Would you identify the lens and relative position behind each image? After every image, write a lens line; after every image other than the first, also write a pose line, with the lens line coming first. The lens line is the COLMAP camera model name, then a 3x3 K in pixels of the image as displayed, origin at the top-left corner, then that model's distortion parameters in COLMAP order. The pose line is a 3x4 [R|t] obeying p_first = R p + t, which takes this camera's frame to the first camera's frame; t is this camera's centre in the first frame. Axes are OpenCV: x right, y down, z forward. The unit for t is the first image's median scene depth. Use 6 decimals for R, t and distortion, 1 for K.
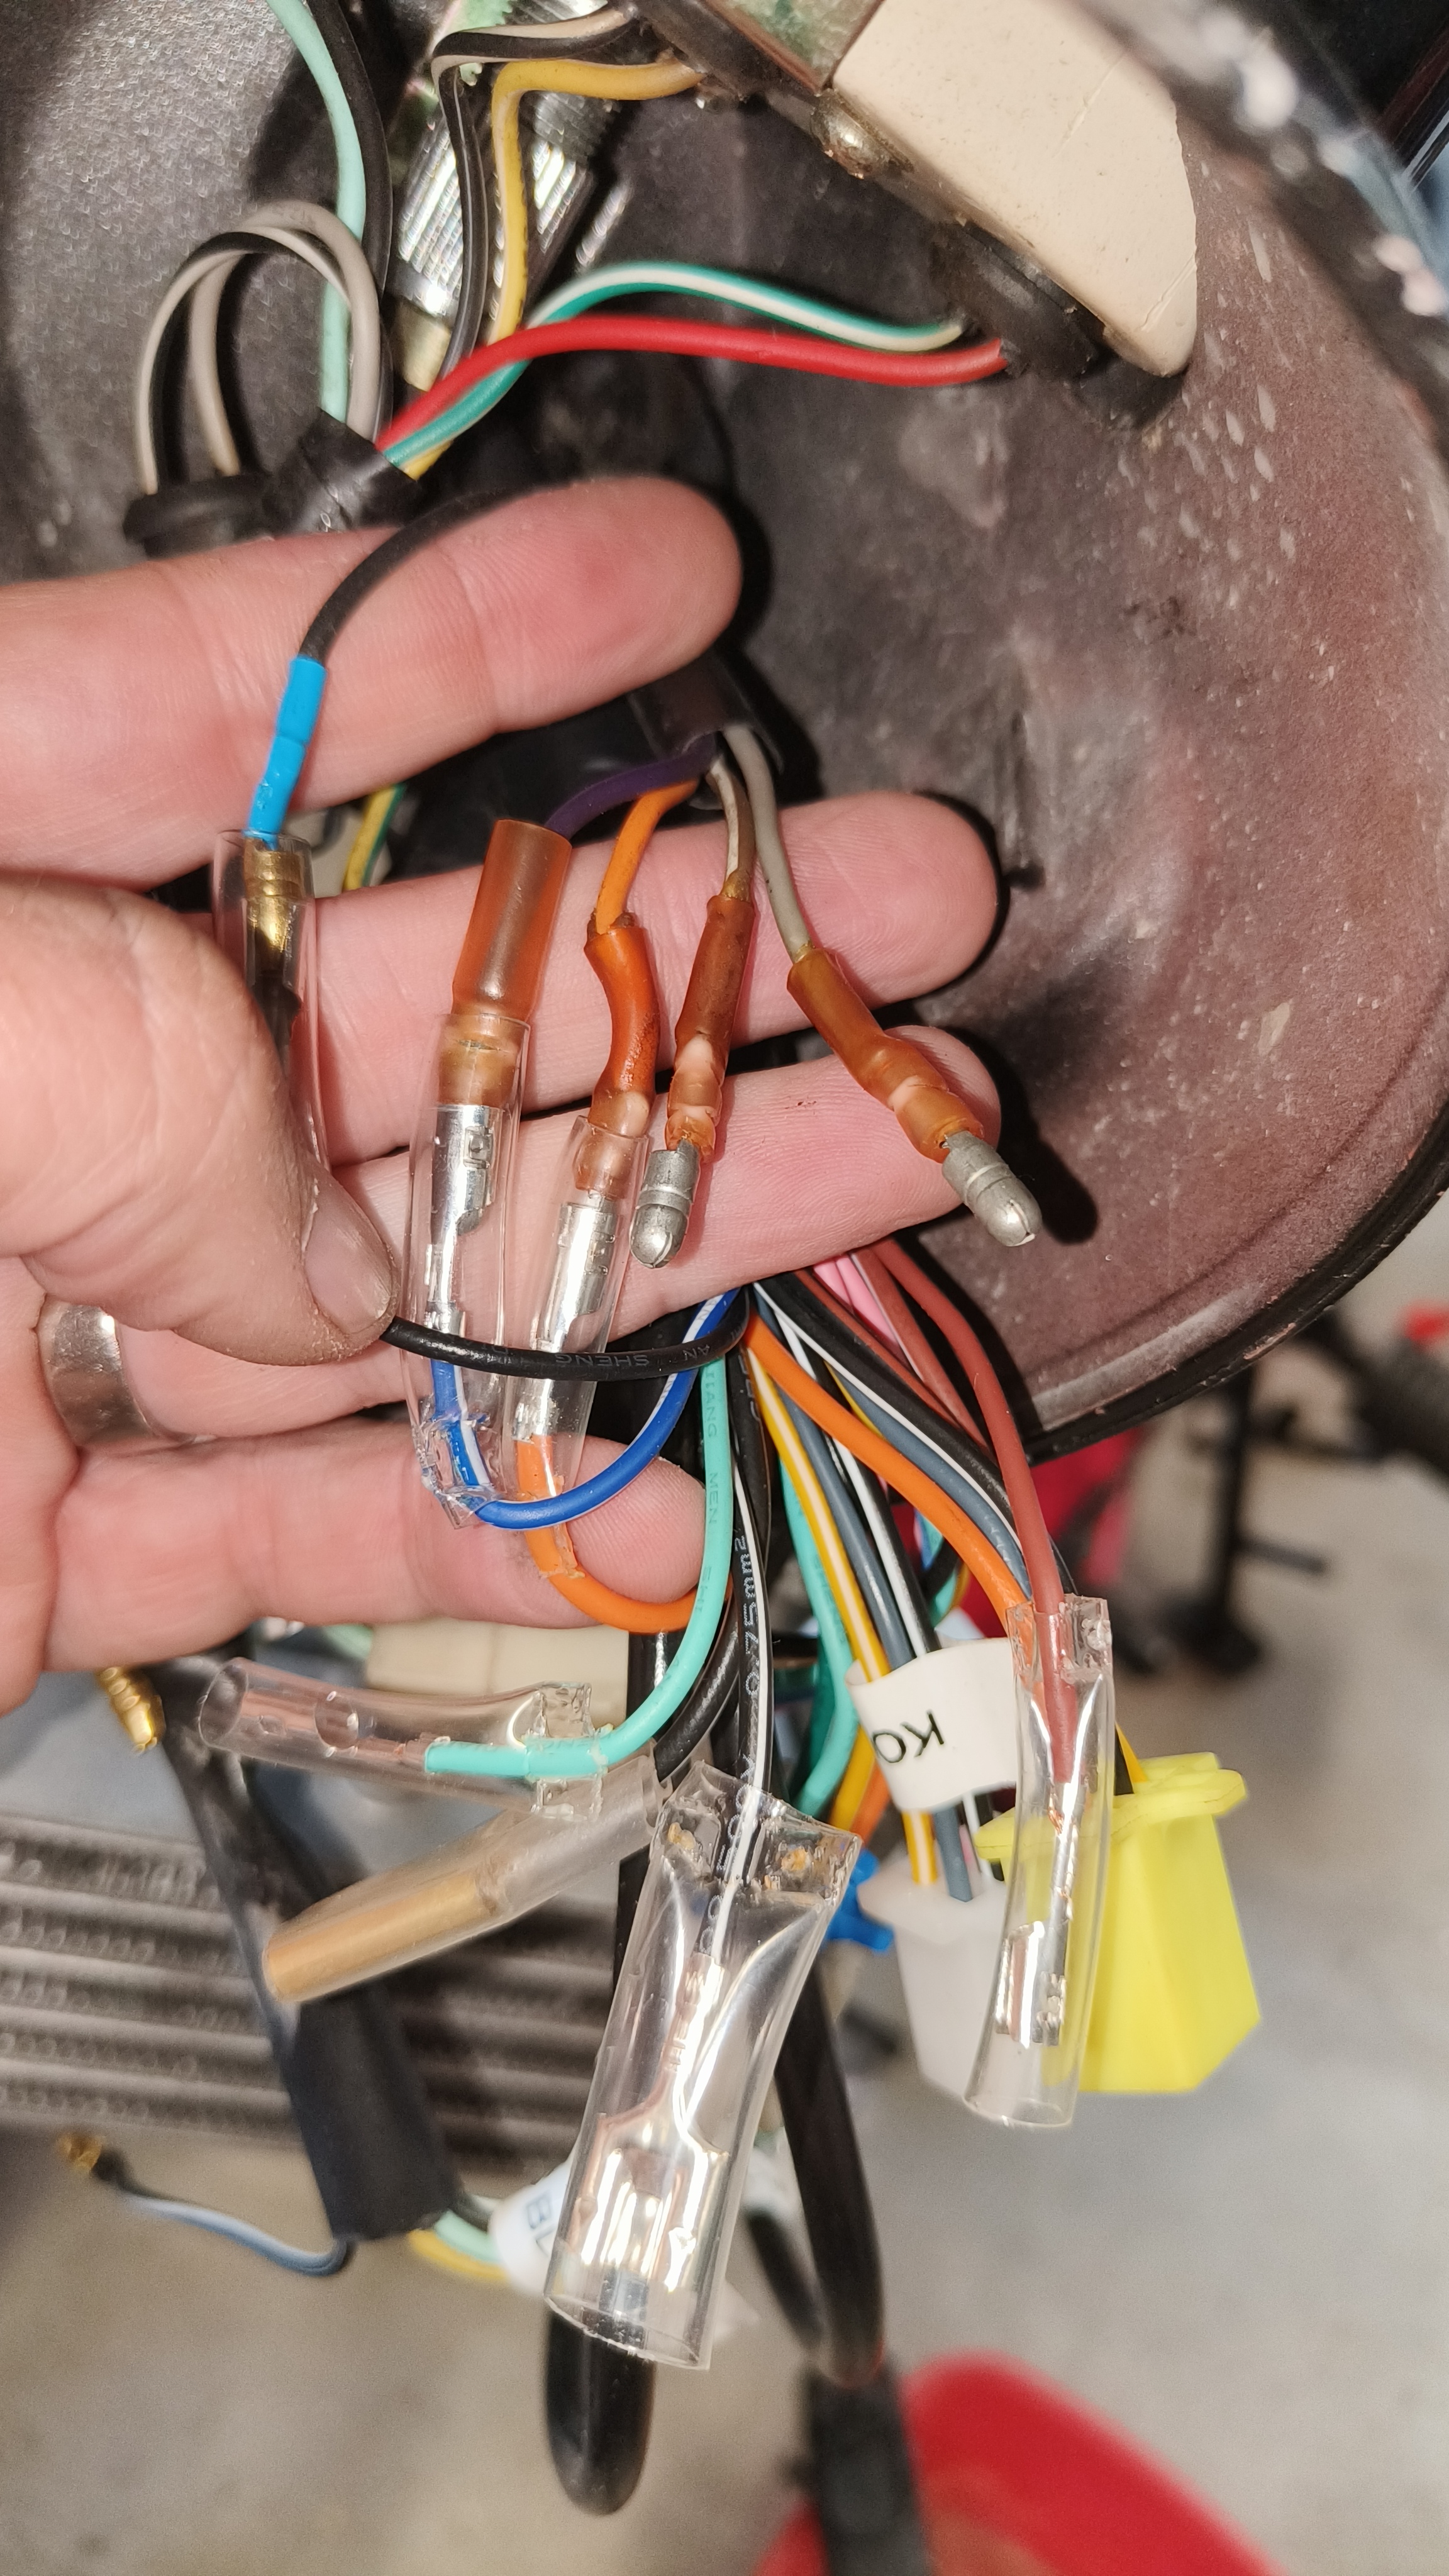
lens RADIAL K [[1973.1, 0, 724.5], [0, 1973.1, 1288.0], [0, 0, 1]] dist [-0.026138, 0.004241]
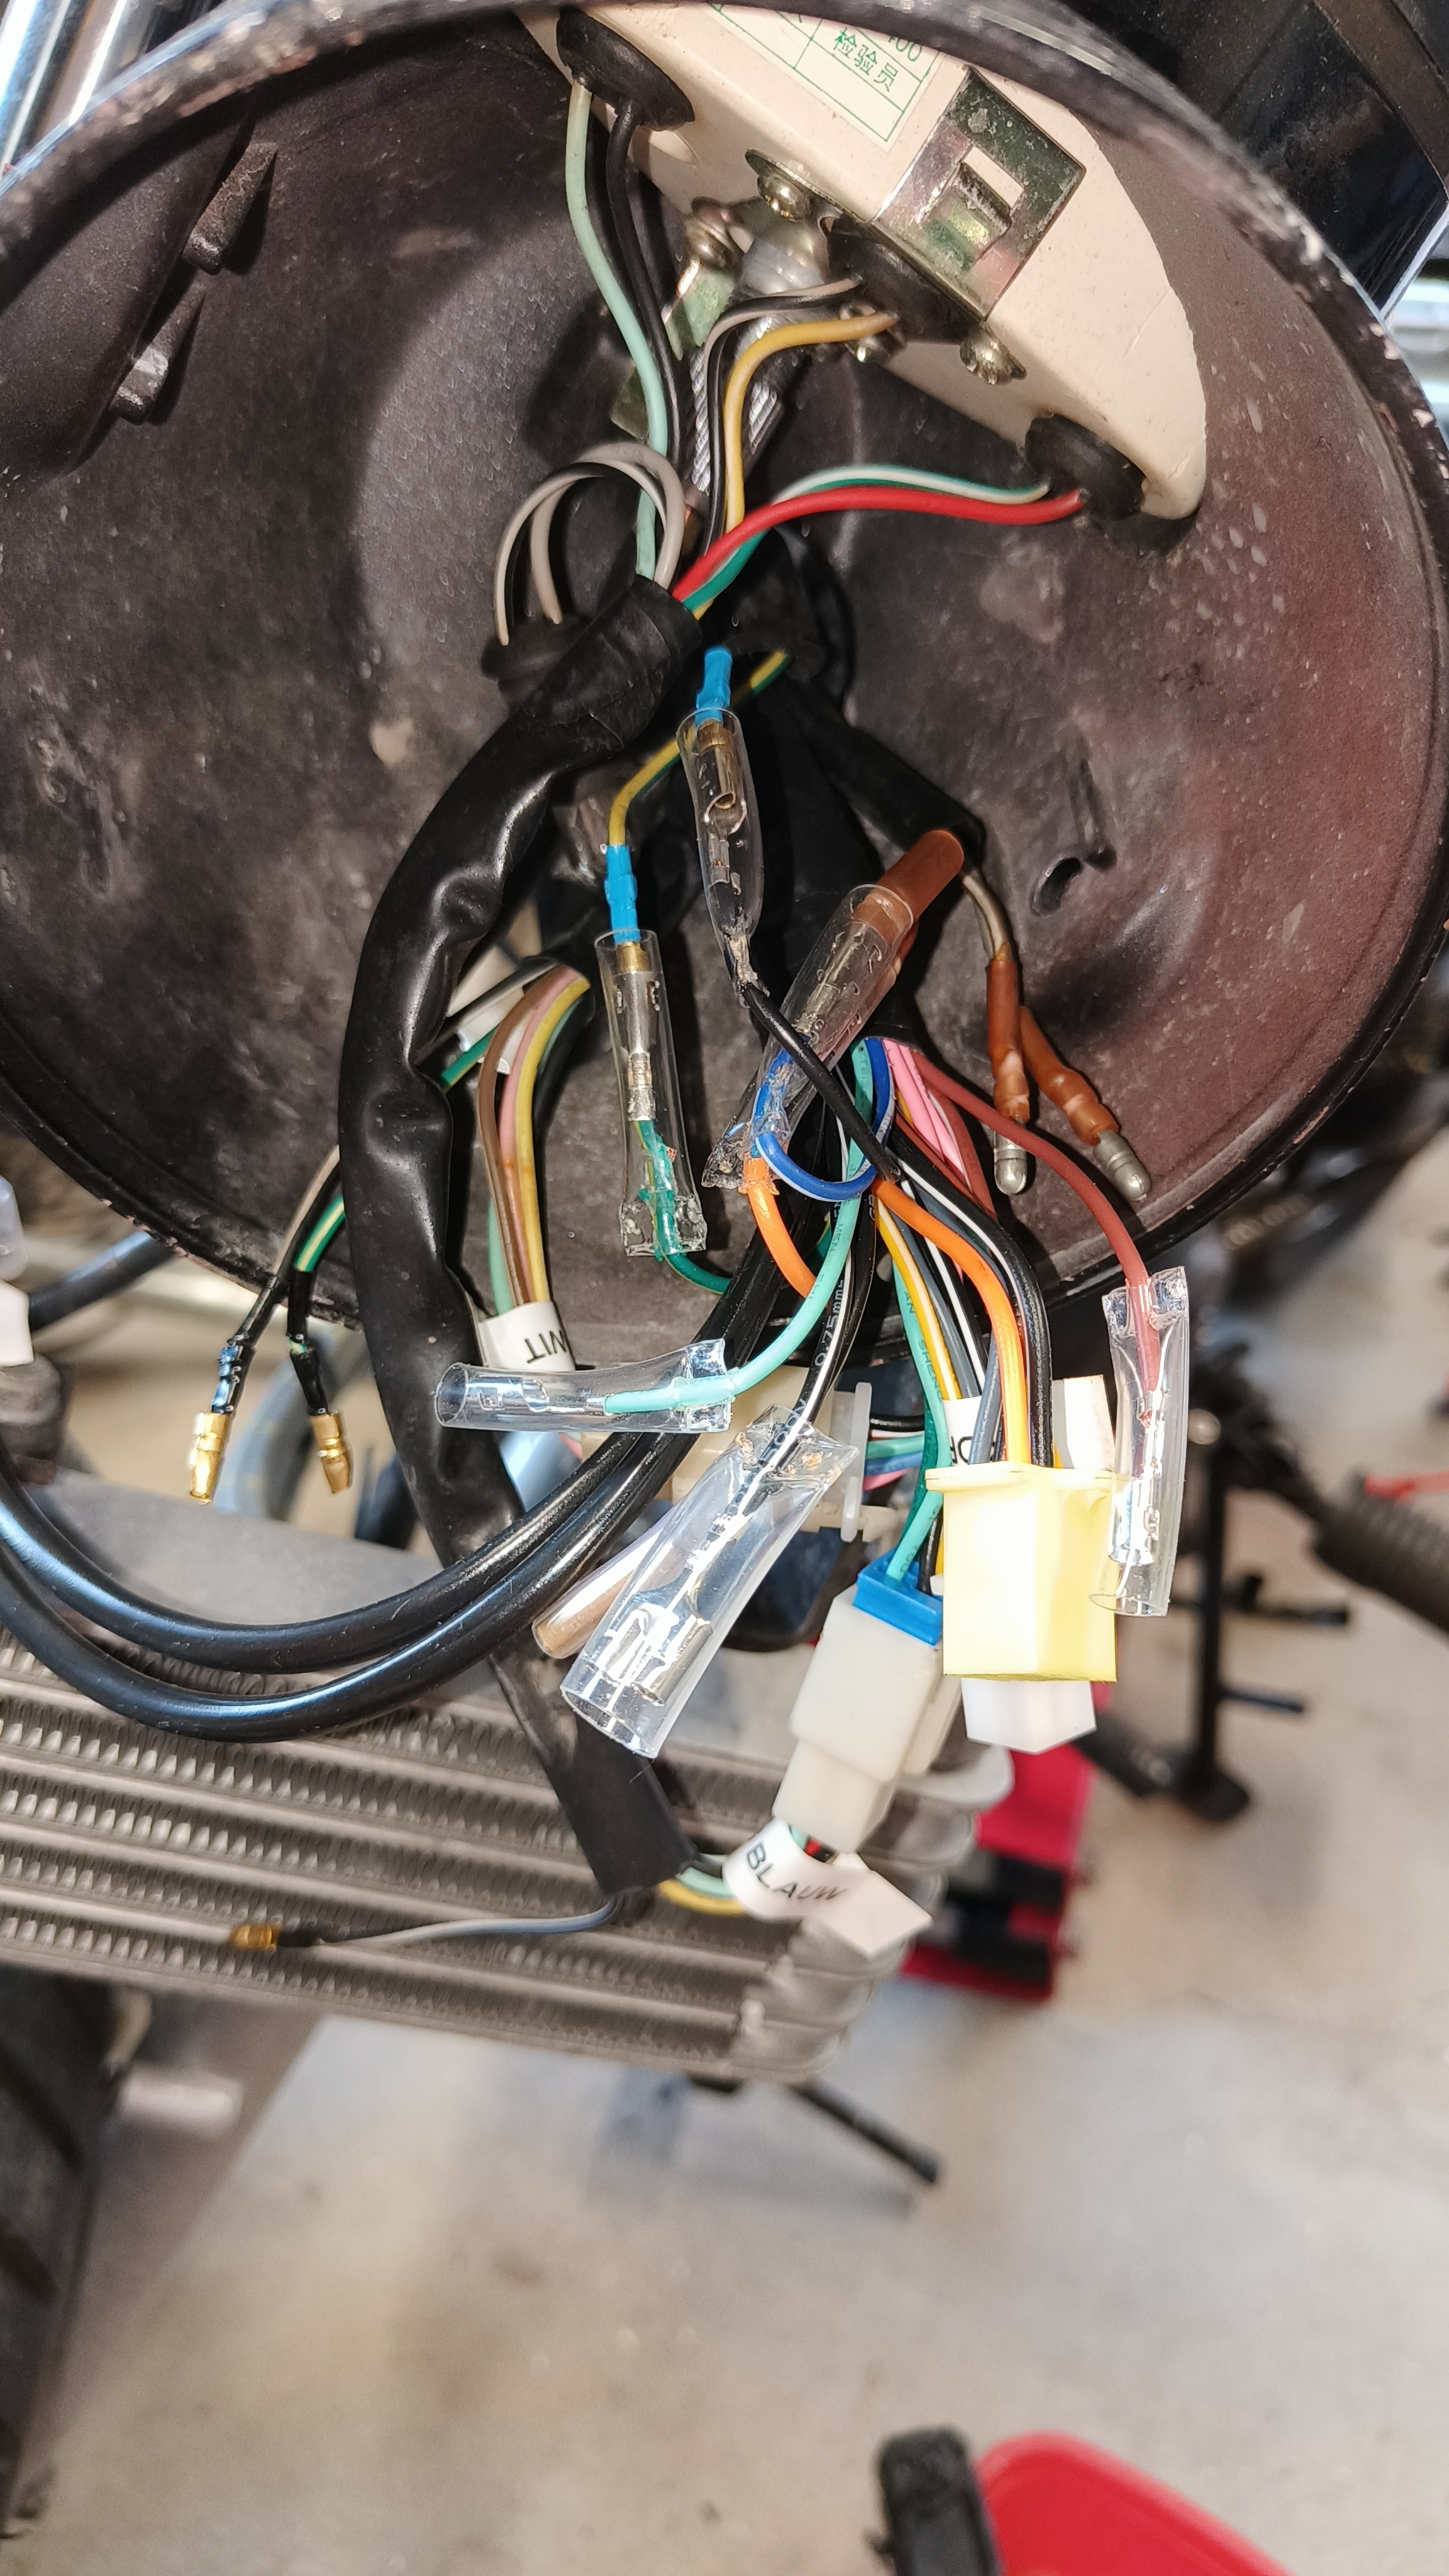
lens RADIAL K [[1973.1, 0, 724.5], [0, 1973.1, 1288.0], [0, 0, 1]] dist [-0.026138, 0.004241]
pose [[0.998501, -0.033158, 0.043539, -0.199008], [0.039995, 0.985152, -0.166961, 0.335181], [-0.037357, 0.168453, 0.985002, -0.349067]]
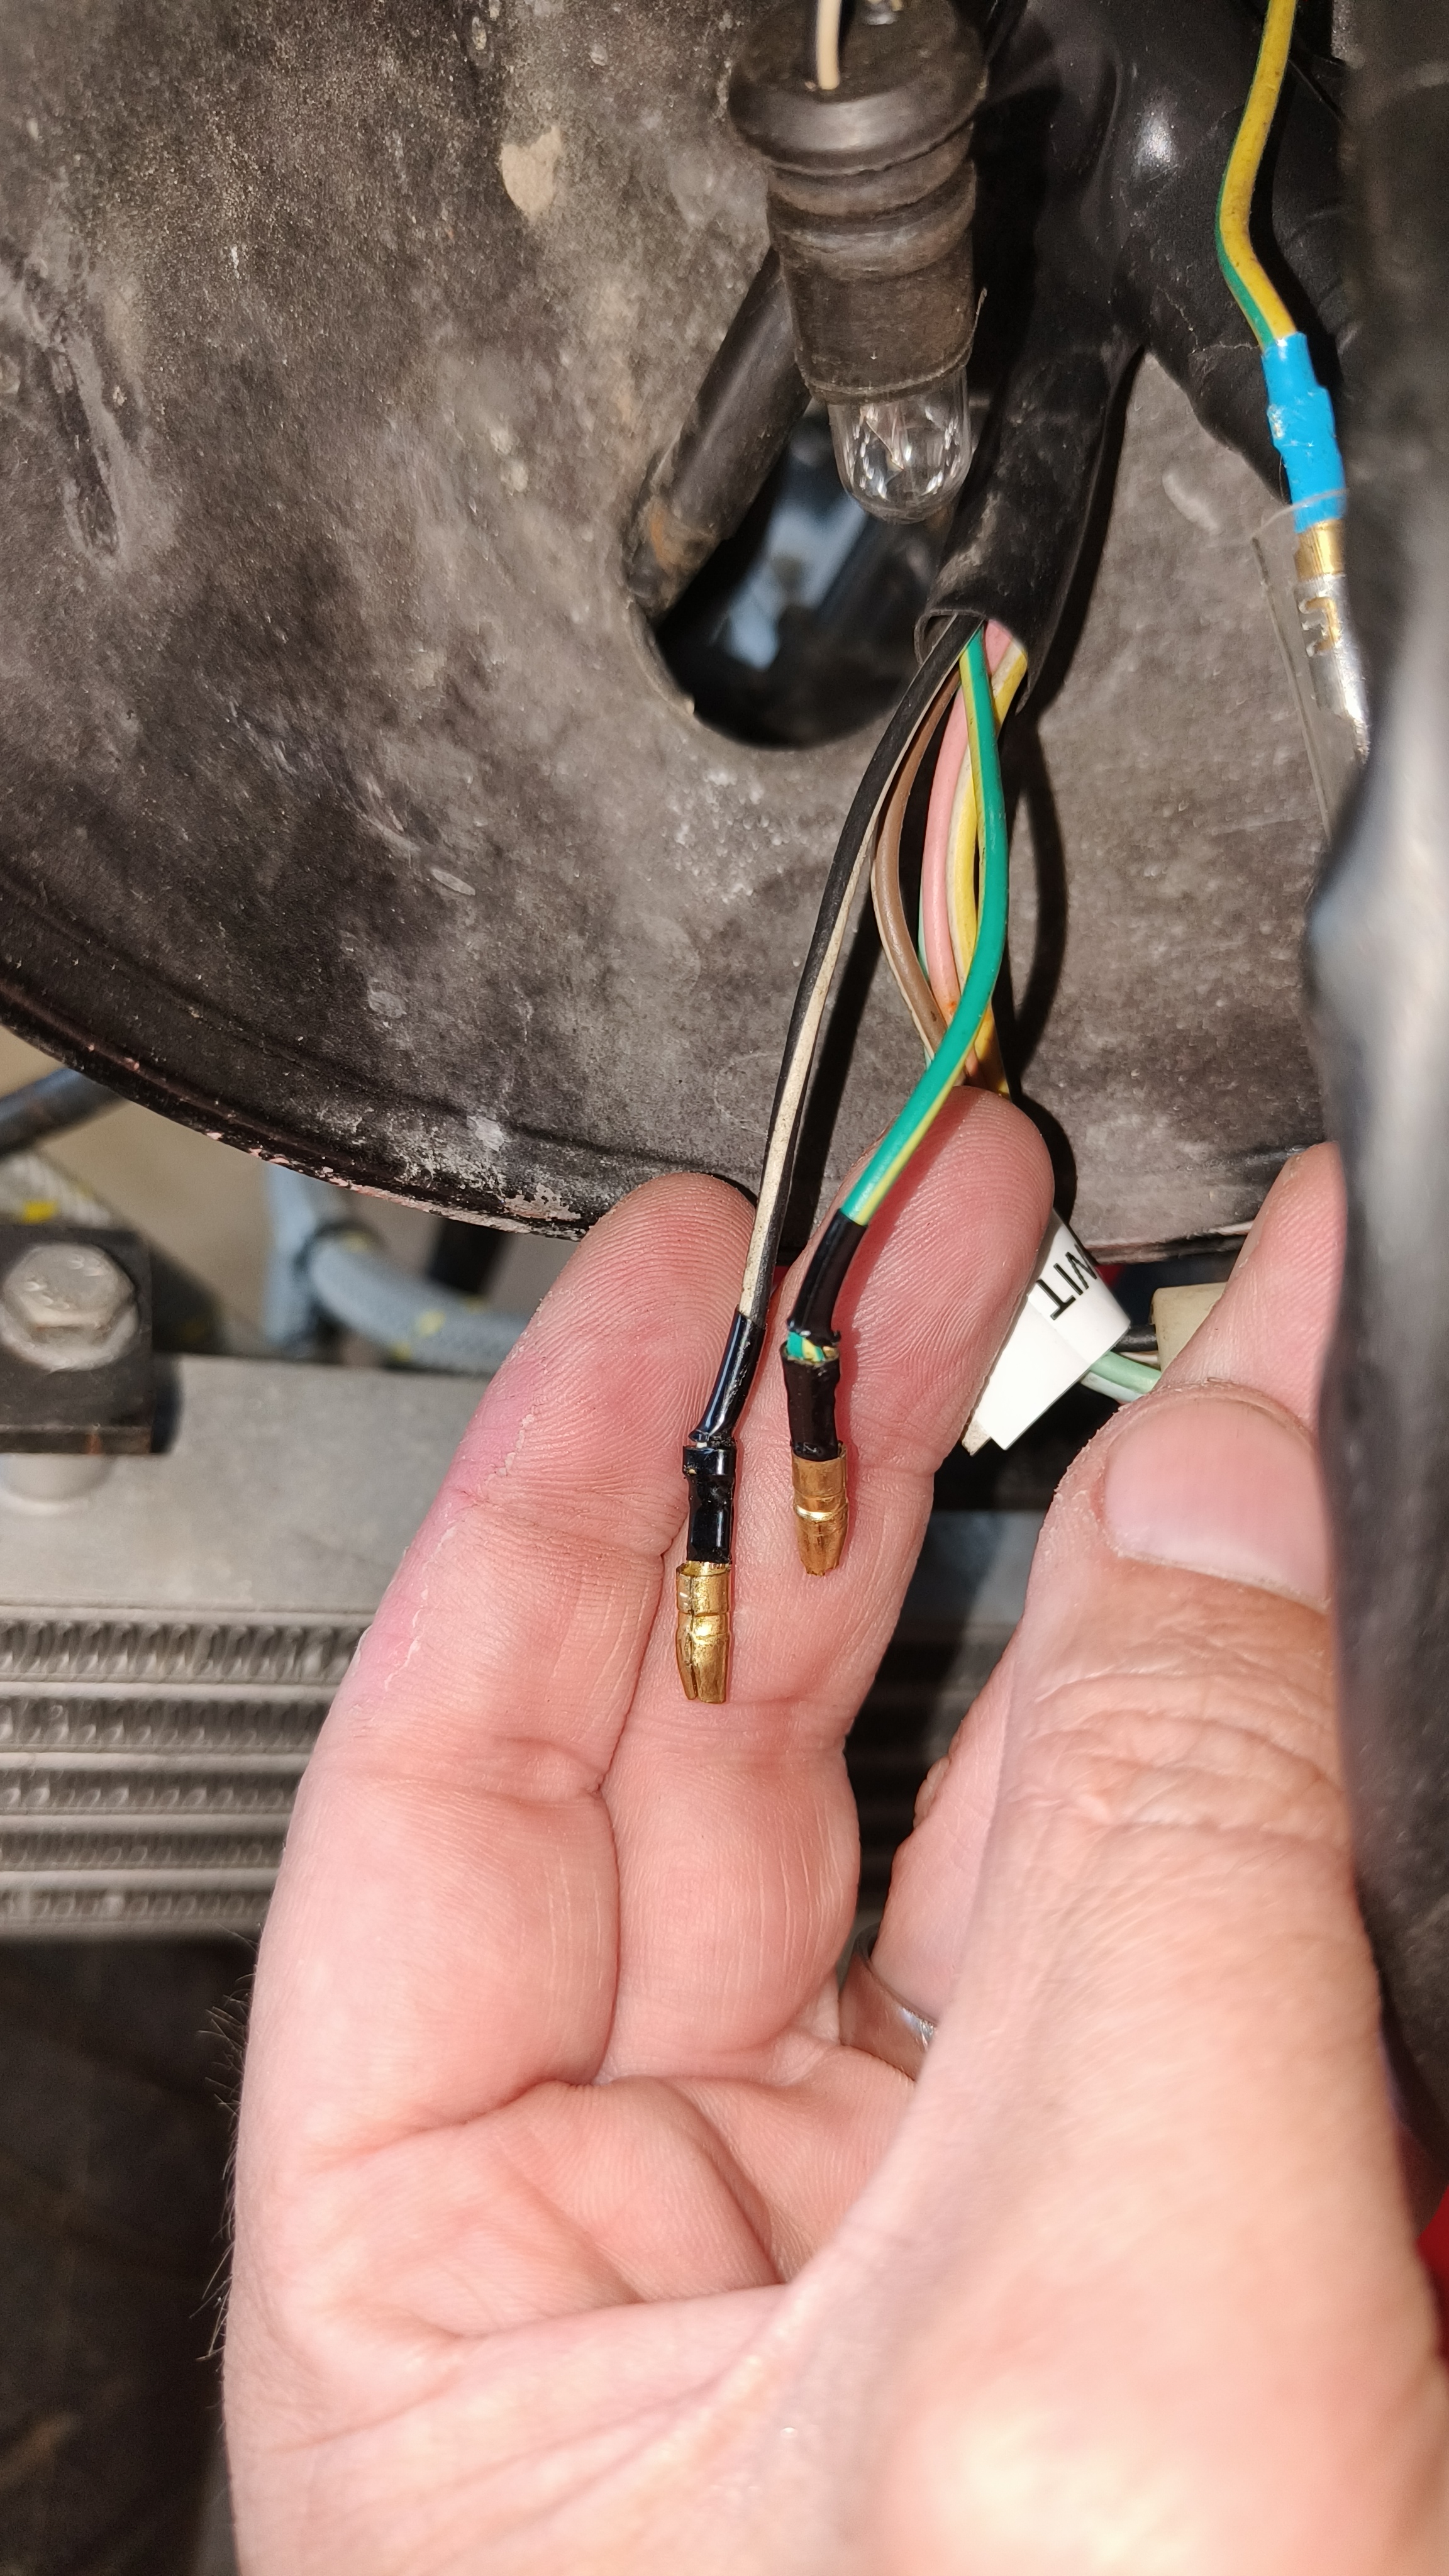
lens RADIAL K [[1973.1, 0, 724.5], [0, 1973.1, 1288.0], [0, 0, 1]] dist [-0.026138, 0.004241]
pose [[0.991861, -0.117732, 0.048481, -0.414591], [0.109243, 0.982491, 0.150923, -0.018568], [-0.065401, -0.144398, 0.987356, 0.213445]]
